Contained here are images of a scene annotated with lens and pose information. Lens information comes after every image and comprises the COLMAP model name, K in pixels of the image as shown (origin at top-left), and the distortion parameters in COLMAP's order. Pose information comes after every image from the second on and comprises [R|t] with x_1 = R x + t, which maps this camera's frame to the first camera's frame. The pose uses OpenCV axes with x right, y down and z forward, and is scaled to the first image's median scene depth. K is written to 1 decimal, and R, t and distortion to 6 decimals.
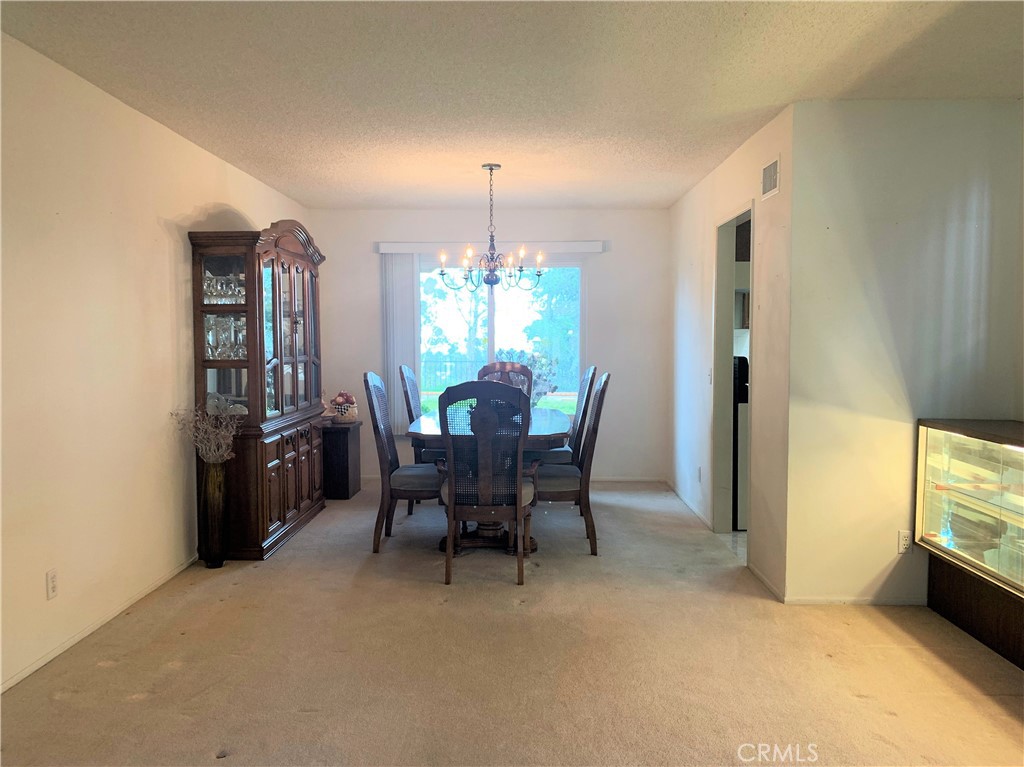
lens RADIAL K [[802.5, 0, 498.7], [0, 802.5, 379.7], [0, 0, 1]] dist [0.067837, -0.084454]
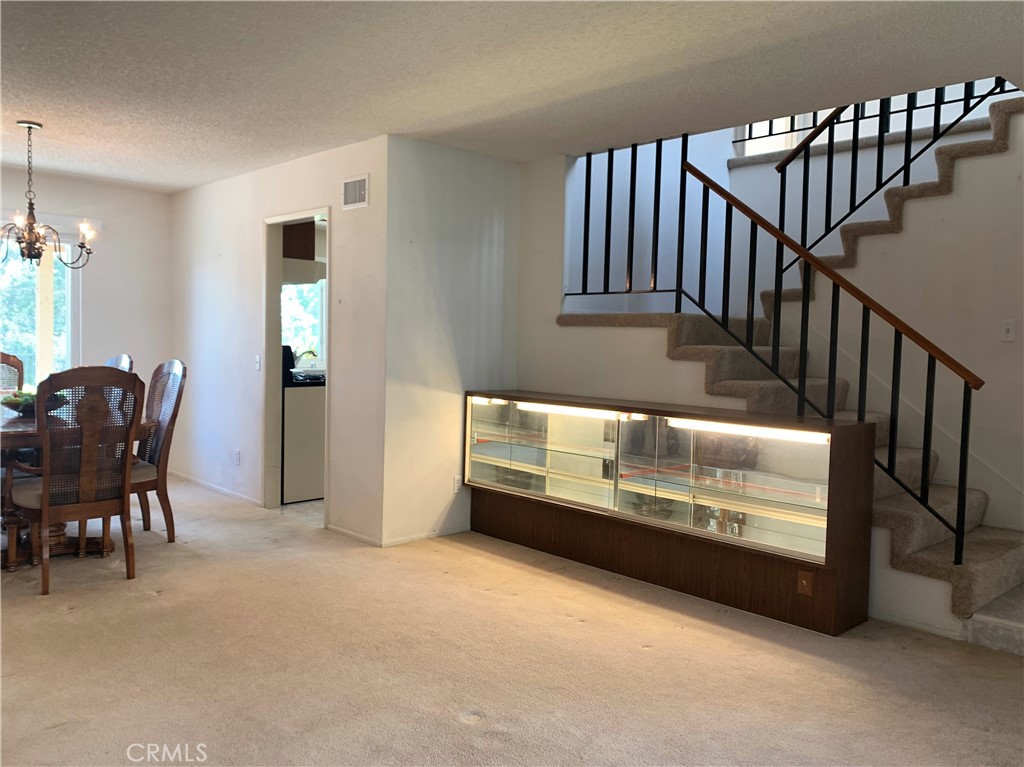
lens RADIAL K [[821.9, 0, 516.3], [0, 821.9, 372.6], [0, 0, 1]] dist [0.013433, 0.007378]
pose [[0.707840, -0.013341, 0.706247, -0.306371], [0.015557, 0.999874, 0.003296, 0.011811], [-0.706201, 0.008654, 0.707958, -0.012351]]
